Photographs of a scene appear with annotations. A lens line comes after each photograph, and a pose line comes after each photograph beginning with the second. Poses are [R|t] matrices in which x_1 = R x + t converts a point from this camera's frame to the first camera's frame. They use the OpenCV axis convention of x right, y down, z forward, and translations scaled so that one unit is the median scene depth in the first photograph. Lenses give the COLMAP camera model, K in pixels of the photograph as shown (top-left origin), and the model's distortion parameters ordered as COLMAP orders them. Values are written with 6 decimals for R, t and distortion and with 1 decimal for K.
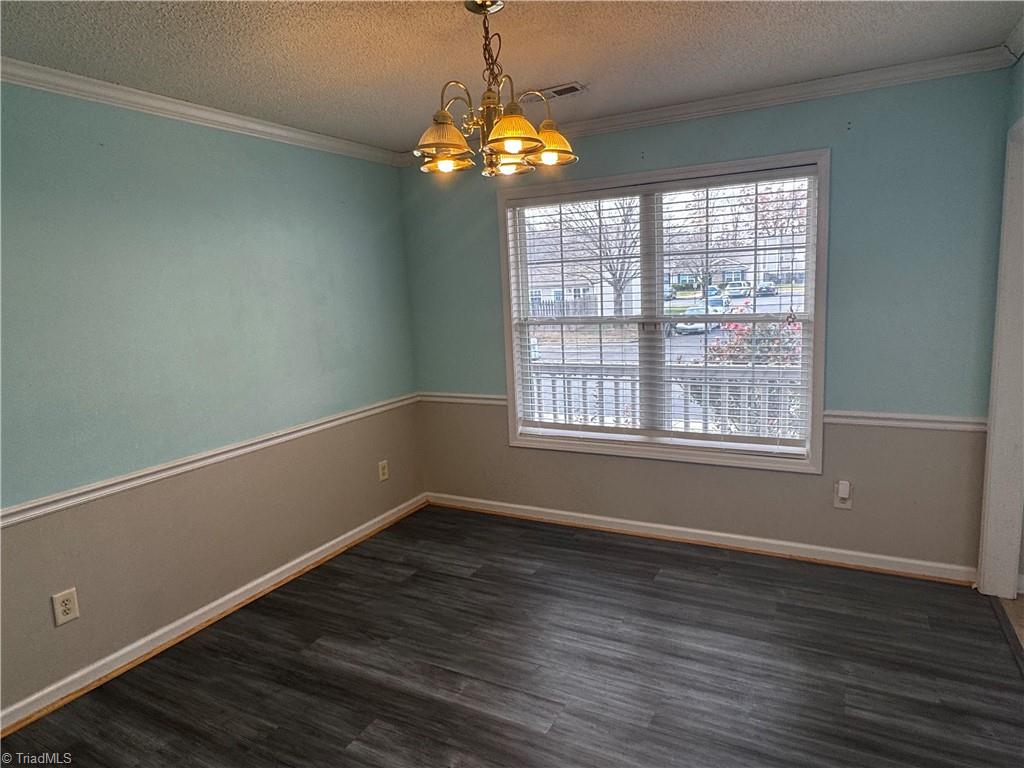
lens RADIAL K [[631.7, 0, 516.0], [0, 631.7, 386.0], [0, 0, 1]] dist [0.001643, 0.004542]
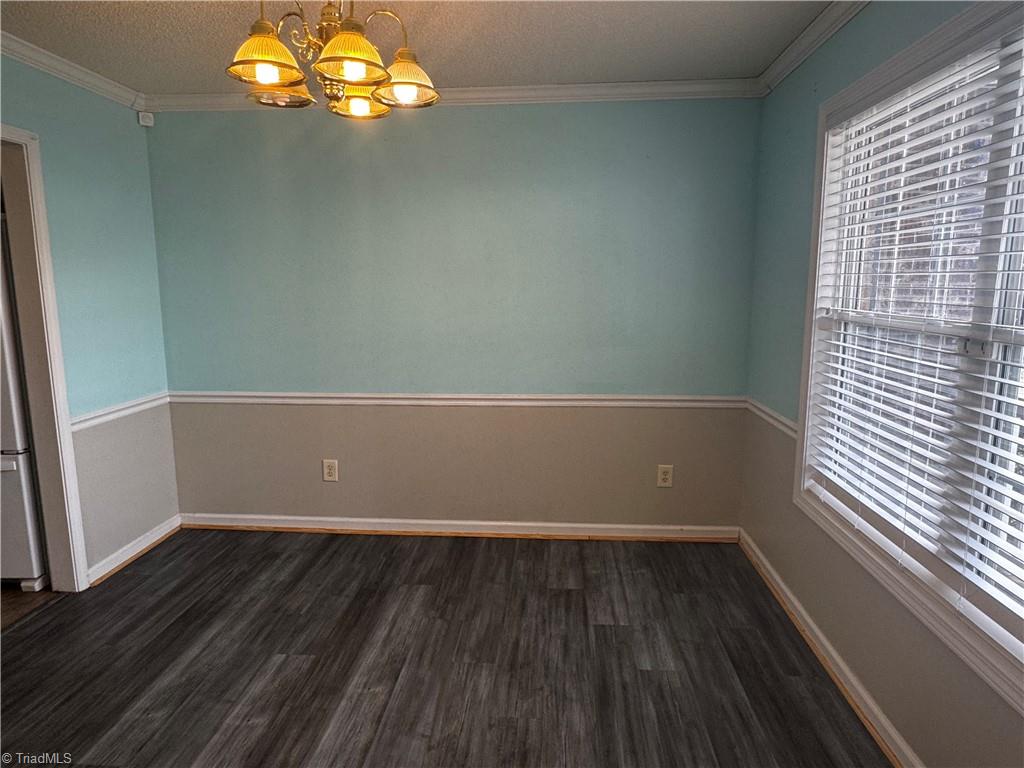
lens RADIAL K [[631.7, 0, 509.7], [0, 631.7, 378.1], [0, 0, 1]] dist [0.001643, 0.004542]
pose [[0.404052, 0.184788, -0.895877, 0.530156], [-0.159488, 0.978613, 0.129923, -0.084651], [0.900725, 0.090386, 0.424882, 0.540246]]
